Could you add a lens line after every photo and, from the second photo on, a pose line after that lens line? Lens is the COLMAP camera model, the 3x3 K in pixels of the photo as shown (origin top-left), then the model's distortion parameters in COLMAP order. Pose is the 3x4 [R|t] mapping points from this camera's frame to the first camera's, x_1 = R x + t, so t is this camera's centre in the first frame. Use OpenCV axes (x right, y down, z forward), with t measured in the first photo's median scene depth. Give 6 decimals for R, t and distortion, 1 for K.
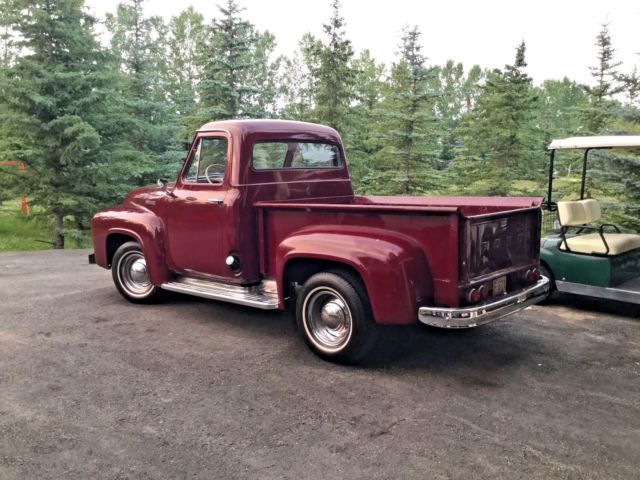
lens RADIAL K [[566.0, 0, 317.4], [0, 566.0, 241.9], [0, 0, 1]] dist [0.097365, -0.175394]
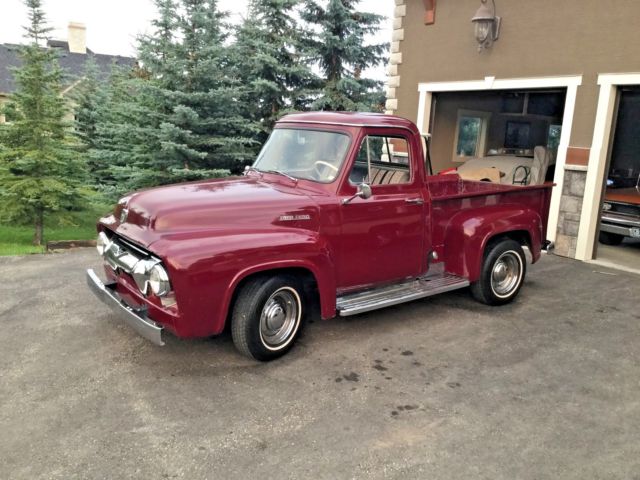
lens RADIAL K [[566.0, 0, 321.9], [0, 566.0, 242.1], [0, 0, 1]] dist [0.097365, -0.175394]
pose [[0.221516, -0.187238, 0.957012, -1.111635], [0.101231, 0.980506, 0.168403, -0.176262], [-0.969888, 0.059576, 0.236152, 0.877899]]
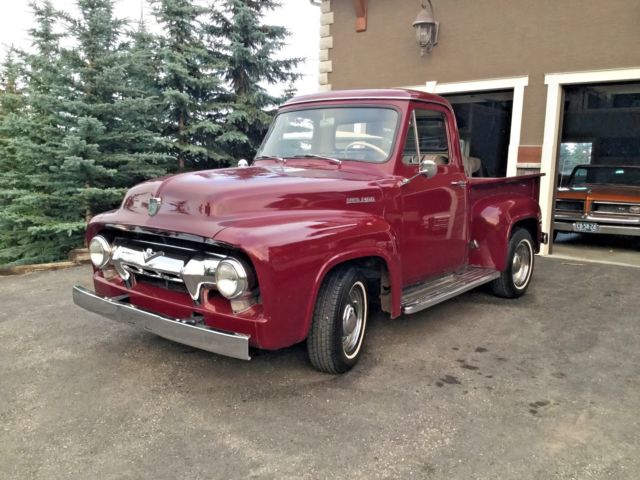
lens RADIAL K [[566.0, 0, 316.0], [0, 566.0, 240.5], [0, 0, 1]] dist [0.097365, -0.175394]
pose [[-0.019466, -0.134892, 0.990669, -1.027419], [0.125805, 0.982651, 0.136272, -0.129961], [-0.991864, 0.127283, -0.002158, 1.170461]]
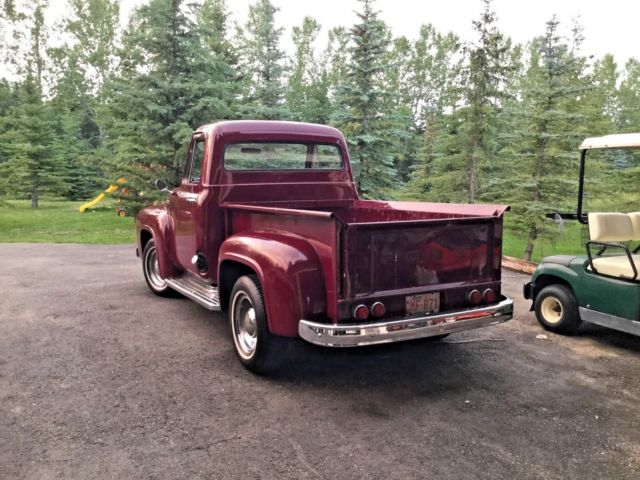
lens RADIAL K [[566.0, 0, 318.9], [0, 566.0, 241.3], [0, 0, 1]] dist [0.097365, -0.175394]
pose [[0.946041, 0.046961, -0.320625, 0.351184], [-0.049716, 0.998763, -0.000406, -0.009799], [0.320209, 0.016324, 0.947206, 0.095791]]
